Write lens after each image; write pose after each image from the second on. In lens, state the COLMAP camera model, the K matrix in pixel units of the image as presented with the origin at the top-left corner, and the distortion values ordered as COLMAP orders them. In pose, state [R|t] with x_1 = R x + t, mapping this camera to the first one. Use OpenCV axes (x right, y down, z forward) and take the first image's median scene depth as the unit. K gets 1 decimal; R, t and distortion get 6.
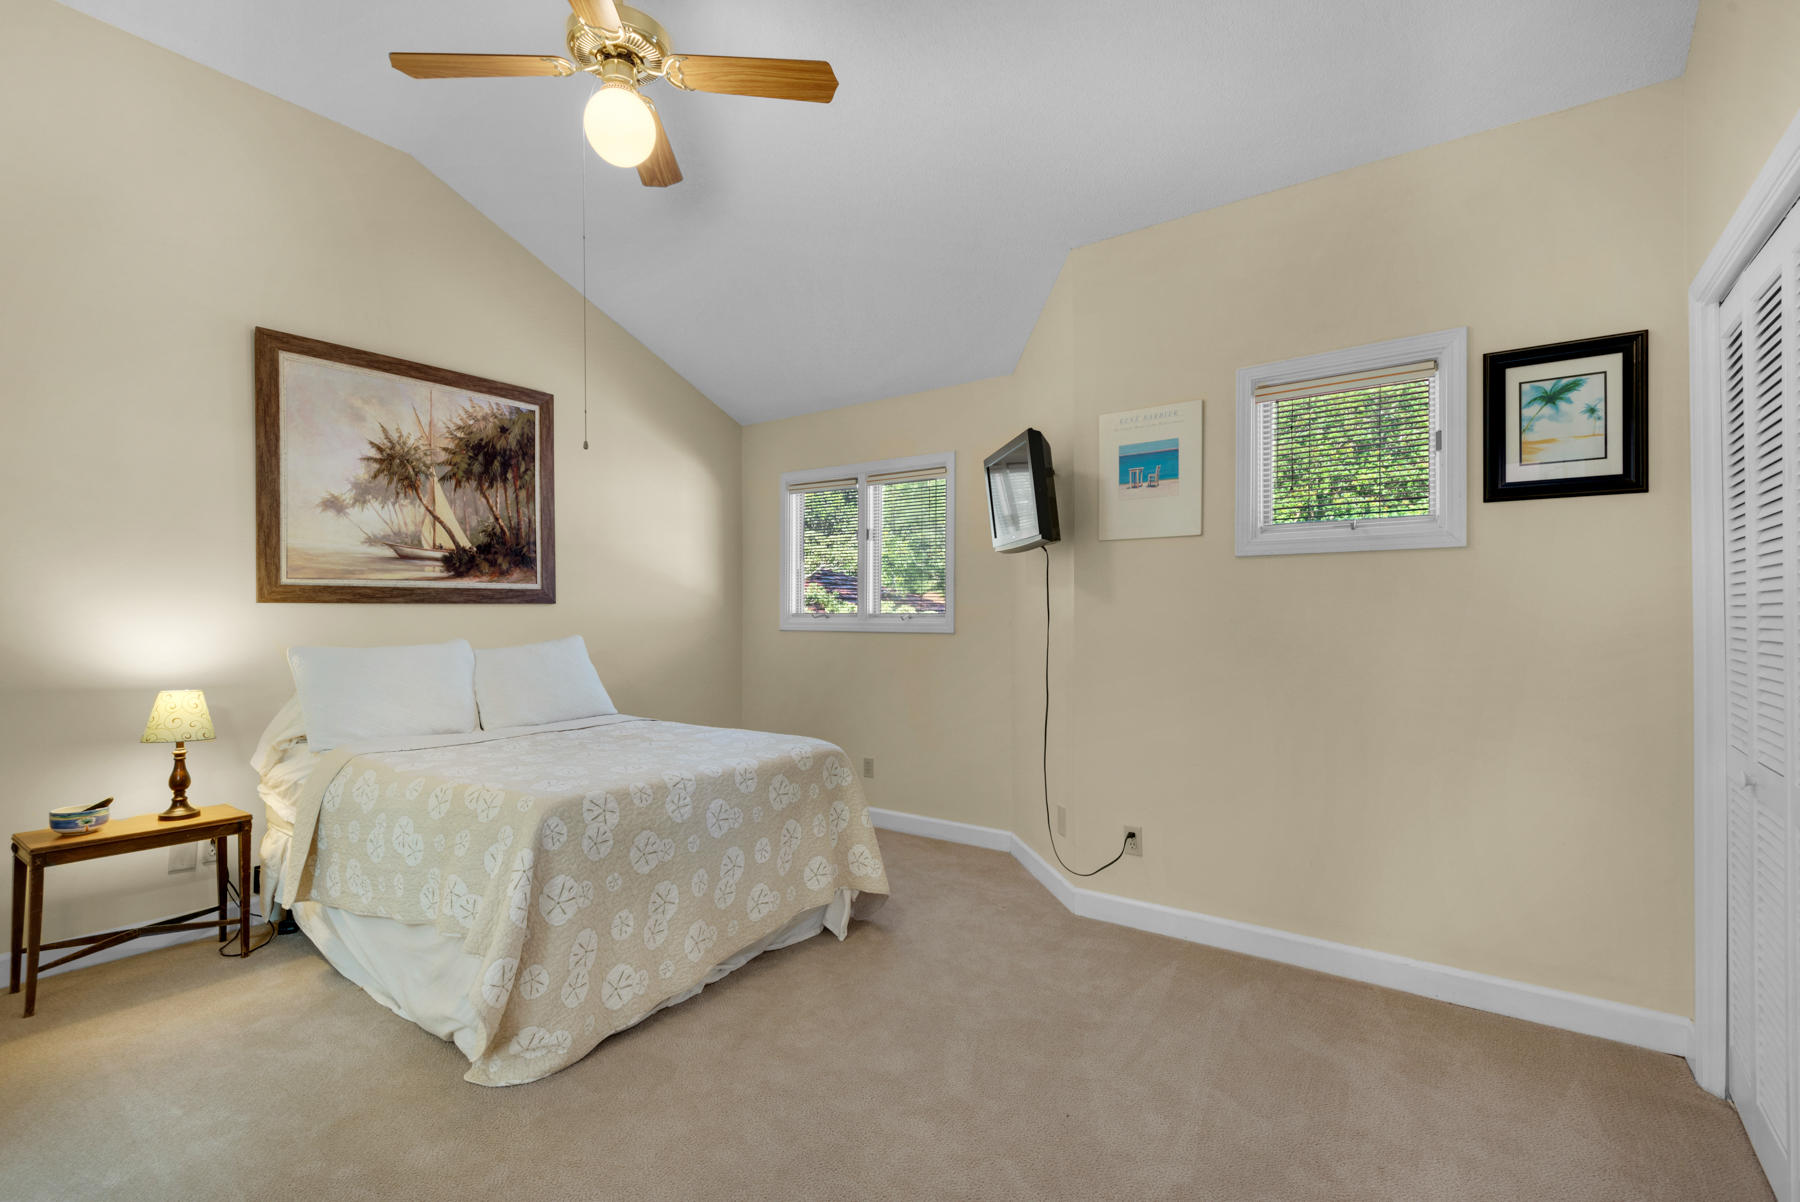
lens RADIAL K [[807.3, 0, 904.1], [0, 807.3, 611.1], [0, 0, 1]] dist [0.019646, -0.009853]
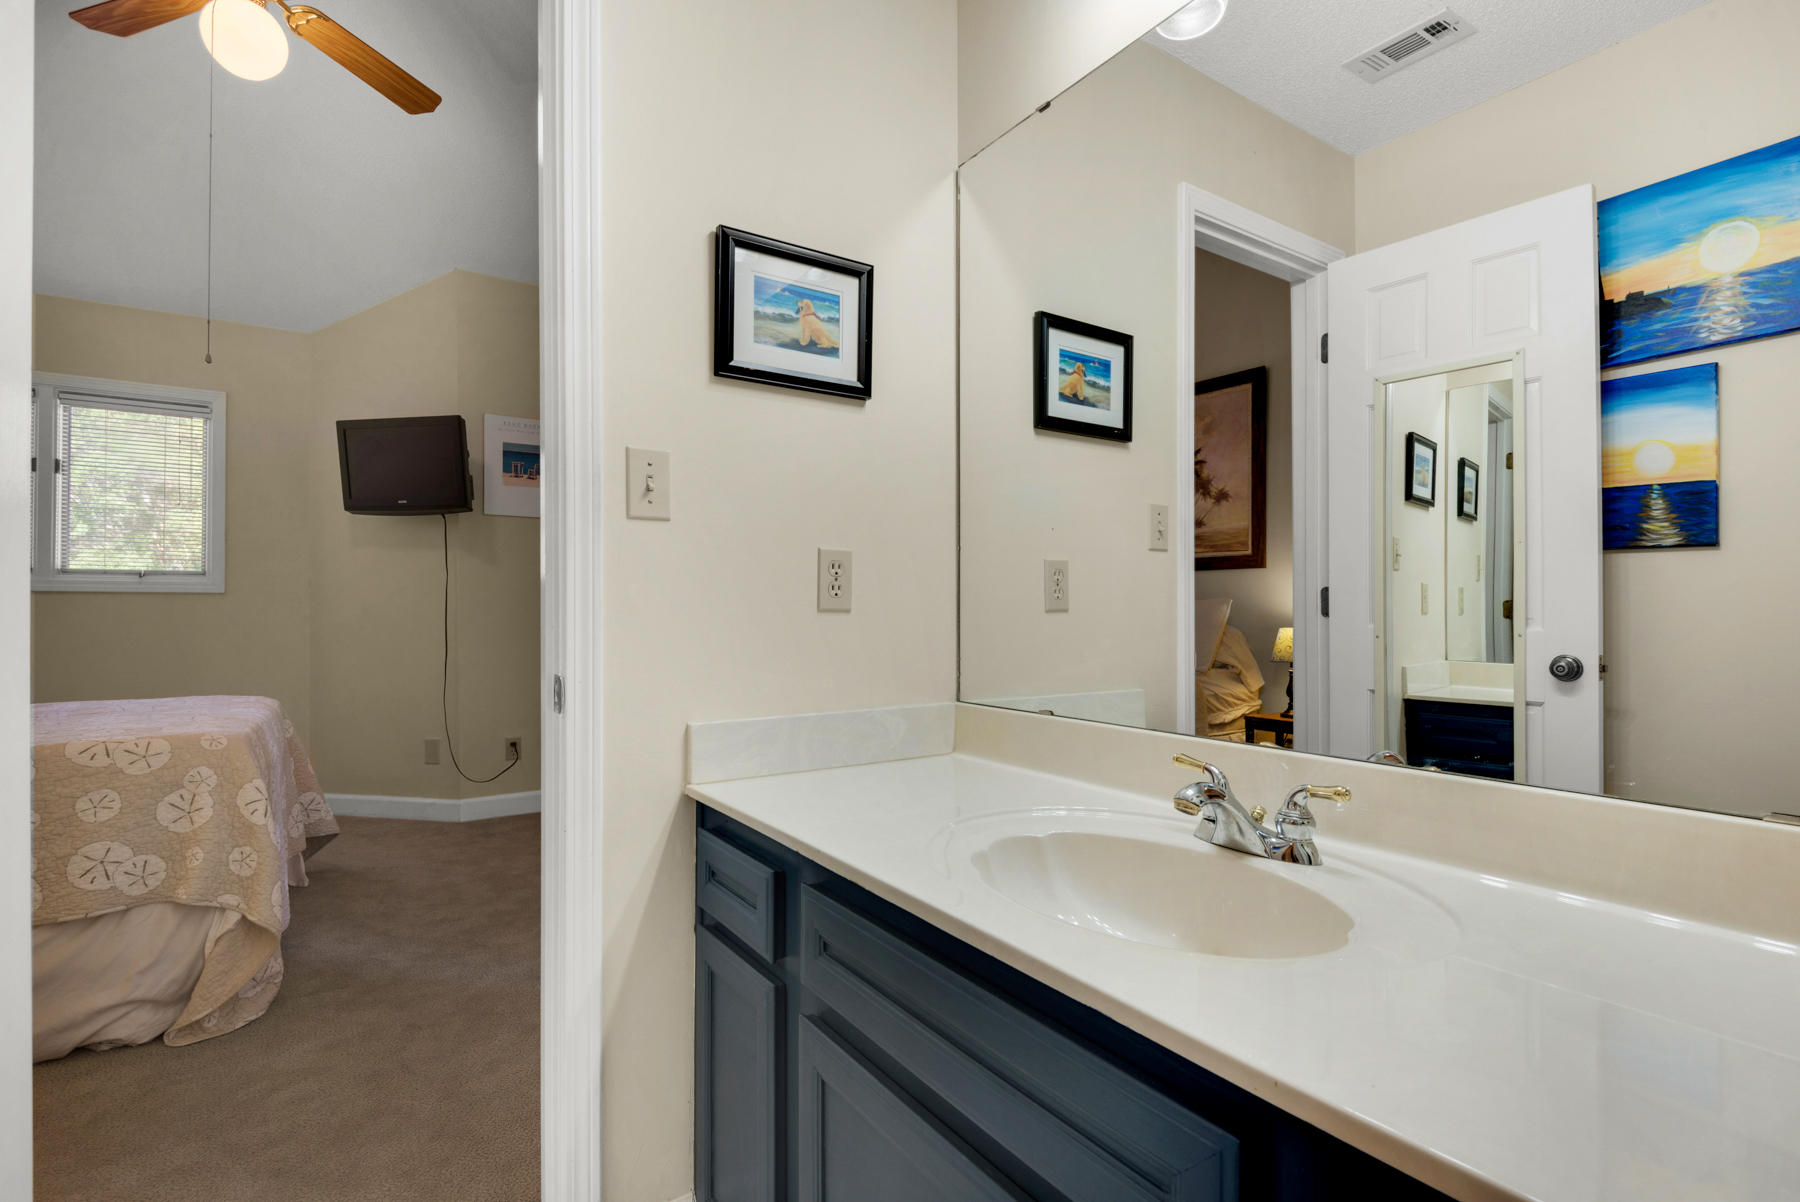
lens RADIAL K [[860.0, 0, 901.8], [0, 860.0, 602.9], [0, 0, 1]] dist [0.011976, -0.008320]
pose [[0.340295, 0.007527, 0.940289, -0.808060], [-0.002116, 0.999972, -0.007239, 0.059513], [-0.940316, 0.000473, 0.340301, -0.056603]]
